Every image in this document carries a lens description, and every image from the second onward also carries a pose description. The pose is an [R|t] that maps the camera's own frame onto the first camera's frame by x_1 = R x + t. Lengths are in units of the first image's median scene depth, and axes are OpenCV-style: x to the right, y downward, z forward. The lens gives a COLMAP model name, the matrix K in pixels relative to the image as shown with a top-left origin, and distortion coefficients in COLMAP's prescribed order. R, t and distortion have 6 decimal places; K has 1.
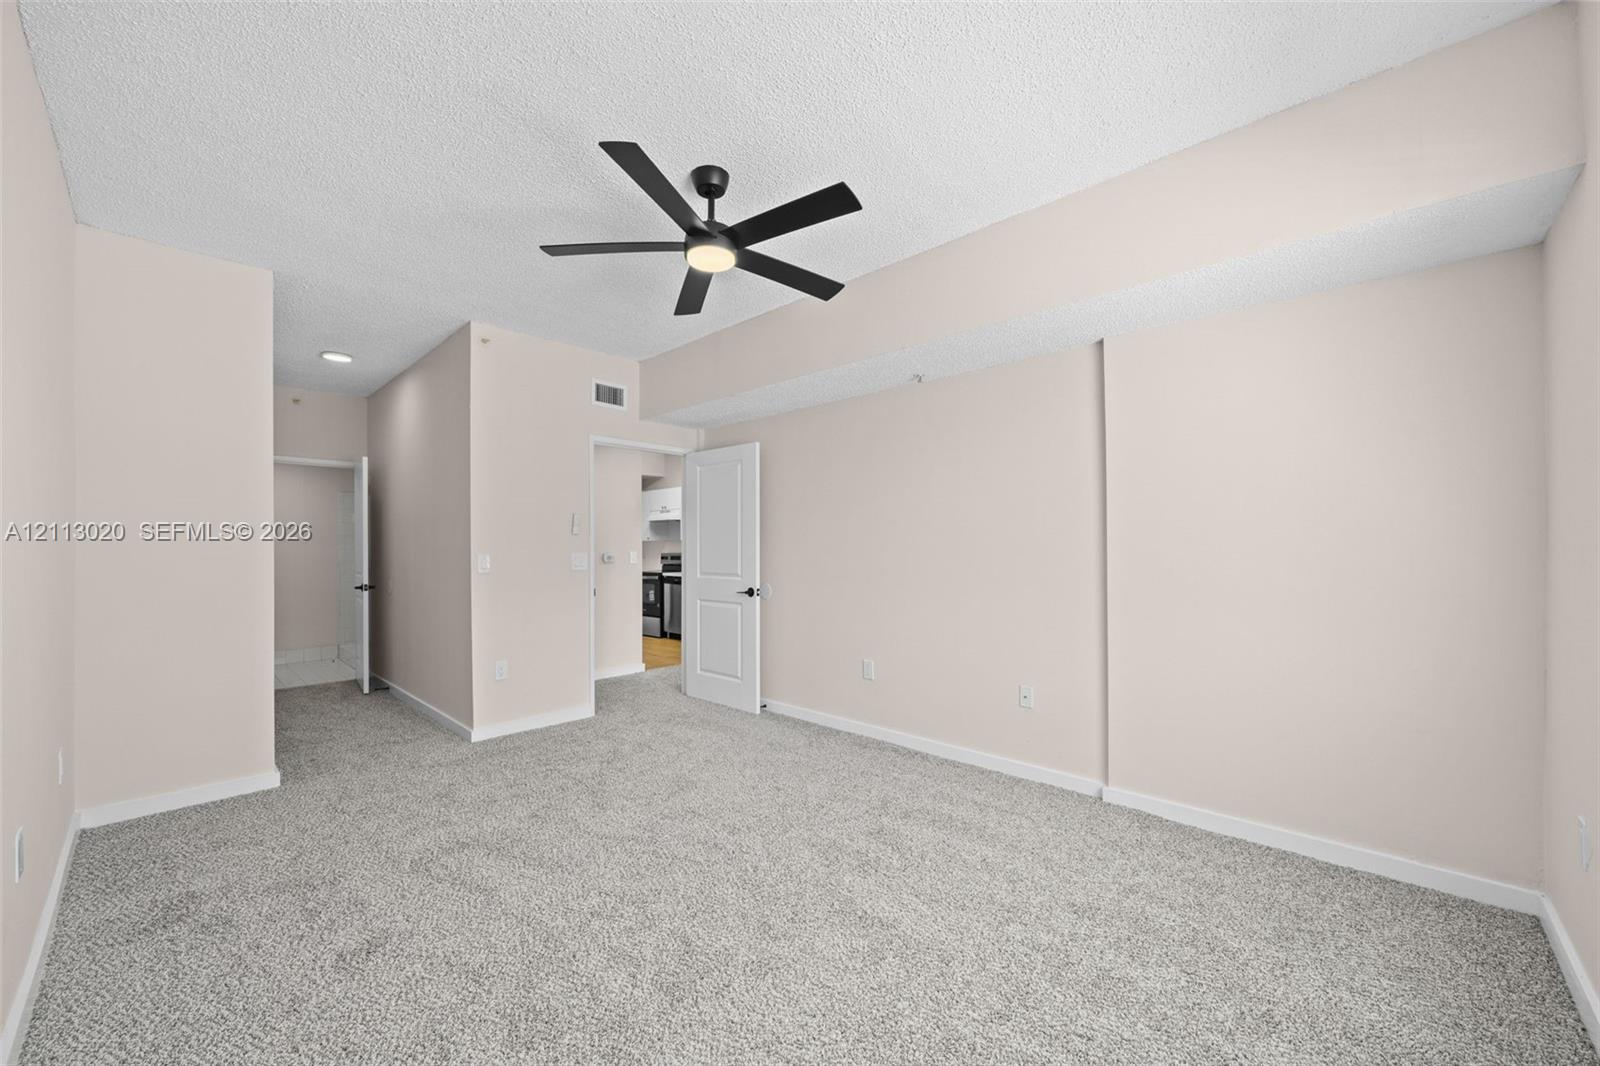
lens RADIAL K [[615.0, 0, 797.0], [0, 615.0, 544.1], [0, 0, 1]] dist [0.000007, -0.000019]
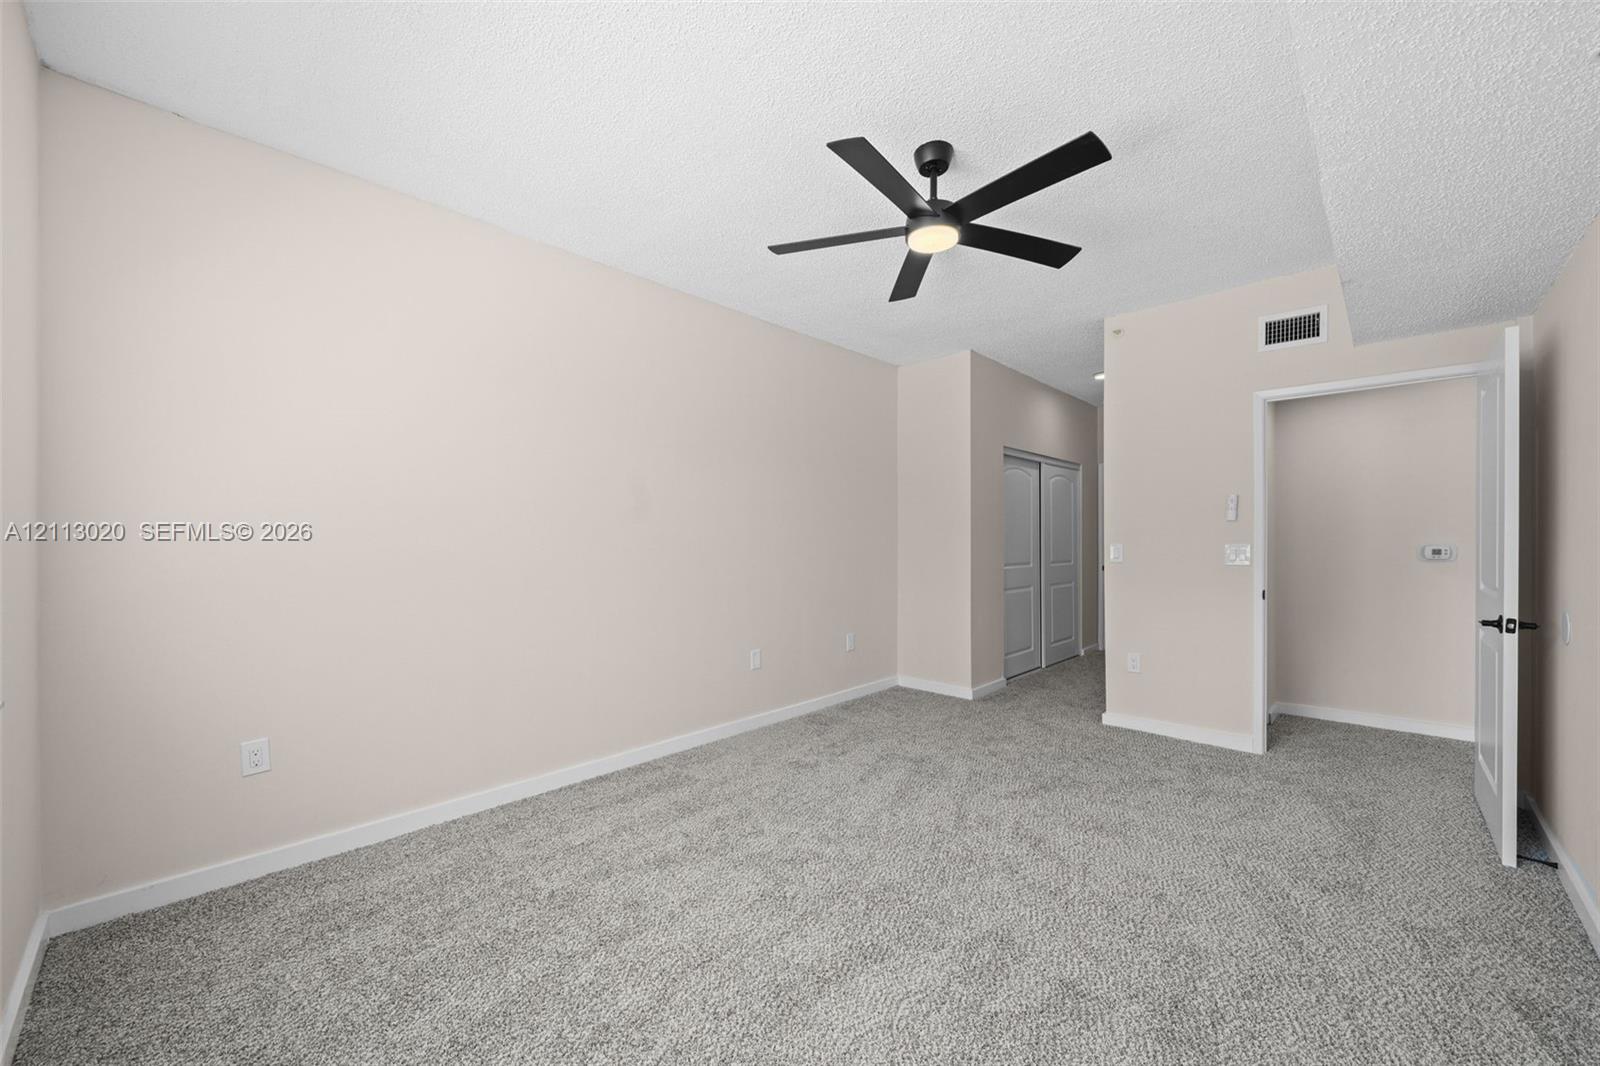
lens RADIAL K [[615.0, 0, 797.0], [0, 615.0, 544.1], [0, 0, 1]] dist [0.000007, -0.000019]
pose [[-0.003729, 0.012161, -0.999919, 0.621019], [0.007706, 0.999897, 0.012132, 0.000397], [0.999963, -0.007660, -0.003822, 0.588062]]
